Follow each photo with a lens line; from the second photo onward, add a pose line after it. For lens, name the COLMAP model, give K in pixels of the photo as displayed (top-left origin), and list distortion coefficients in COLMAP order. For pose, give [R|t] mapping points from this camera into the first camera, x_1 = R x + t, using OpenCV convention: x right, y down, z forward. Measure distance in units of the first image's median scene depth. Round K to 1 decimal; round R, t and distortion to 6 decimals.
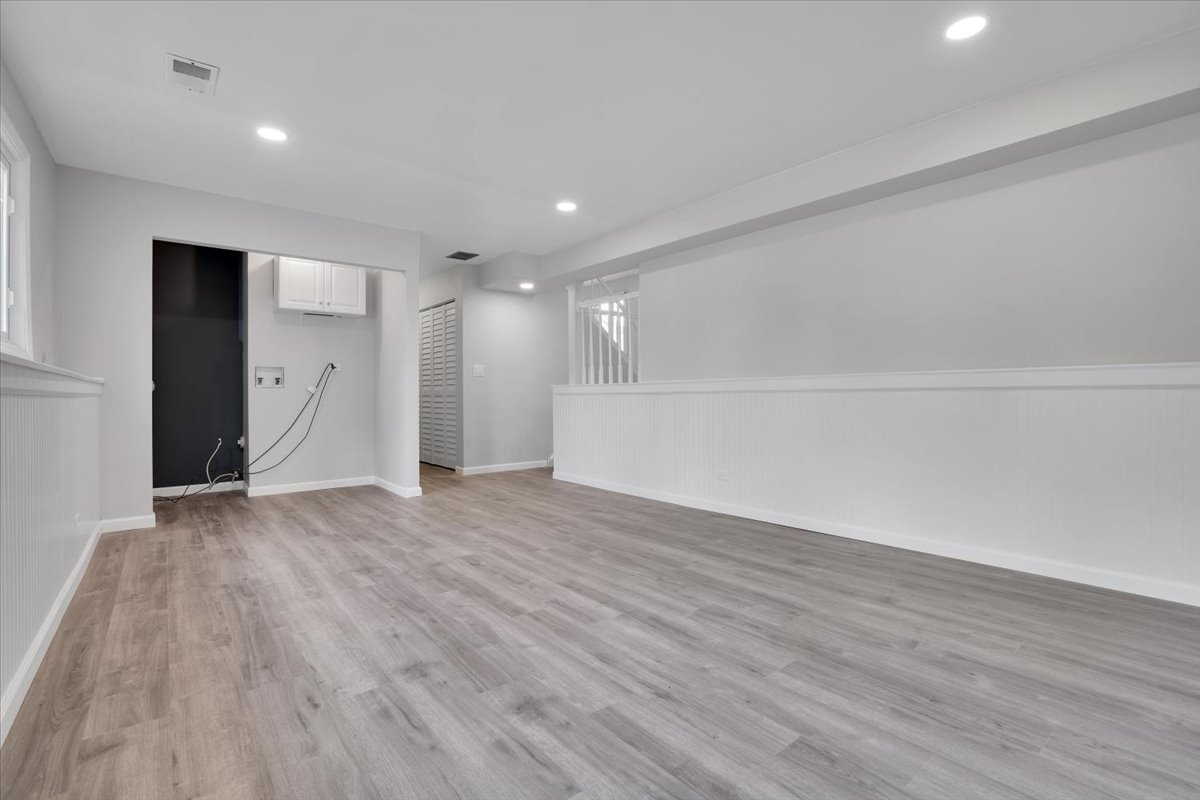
lens RADIAL K [[551.4, 0, 603.4], [0, 551.4, 397.3], [0, 0, 1]] dist [-0.057802, 0.020355]
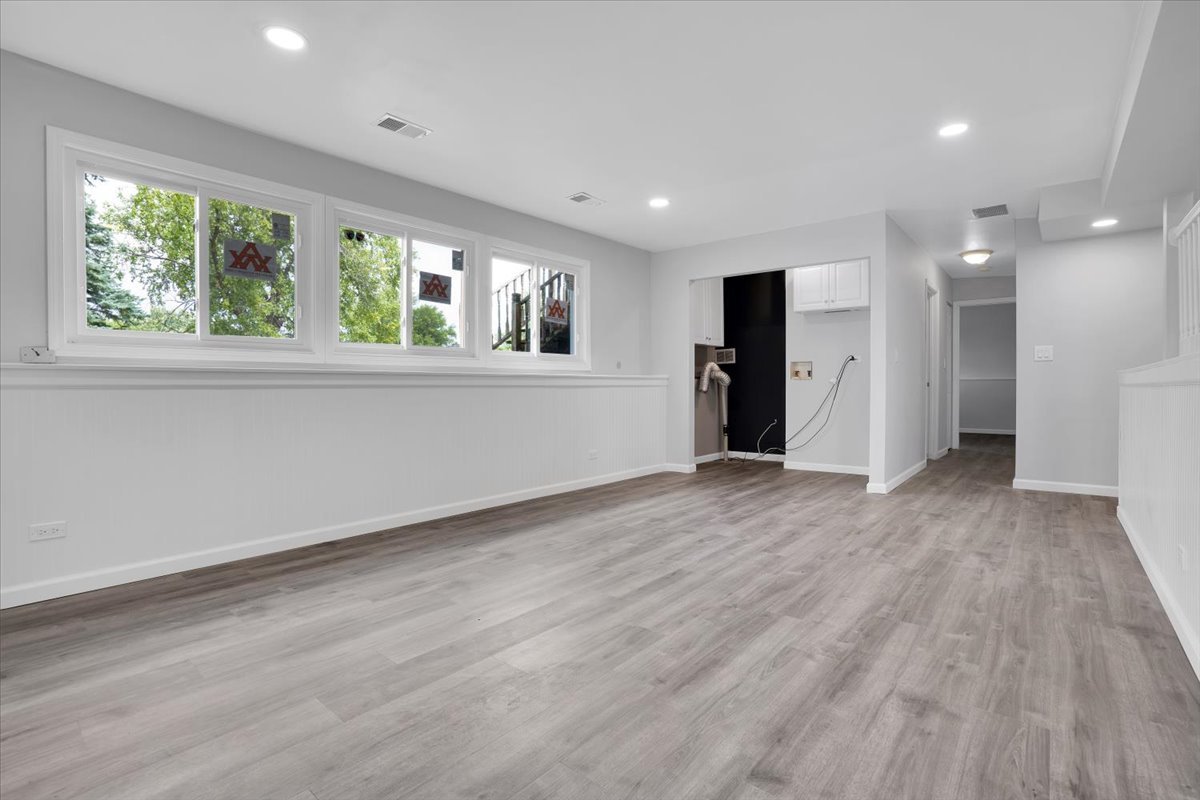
lens RADIAL K [[559.0, 0, 606.8], [0, 559.0, 373.3], [0, 0, 1]] dist [-0.049535, 0.015562]
pose [[0.191583, -0.018289, -0.981306, 0.865848], [-0.004041, 0.999803, -0.019422, -0.008946], [0.981468, 0.007687, 0.191471, 0.621182]]
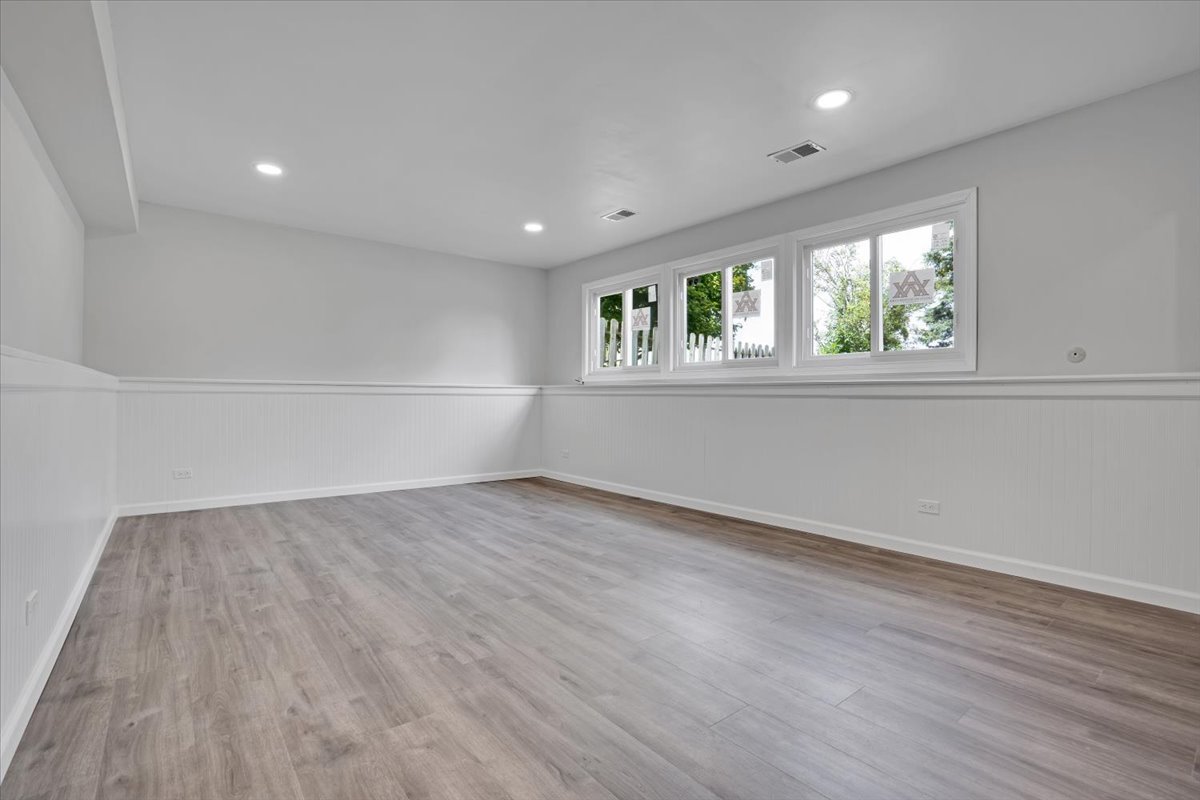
lens RADIAL K [[551.4, 0, 603.4], [0, 551.4, 397.3], [0, 0, 1]] dist [-0.057802, 0.020355]
pose [[-0.999955, -0.000615, 0.009465, -0.270676], [-0.000527, 0.999956, 0.009324, -0.012051], [-0.009470, 0.009318, -0.999912, 2.015123]]
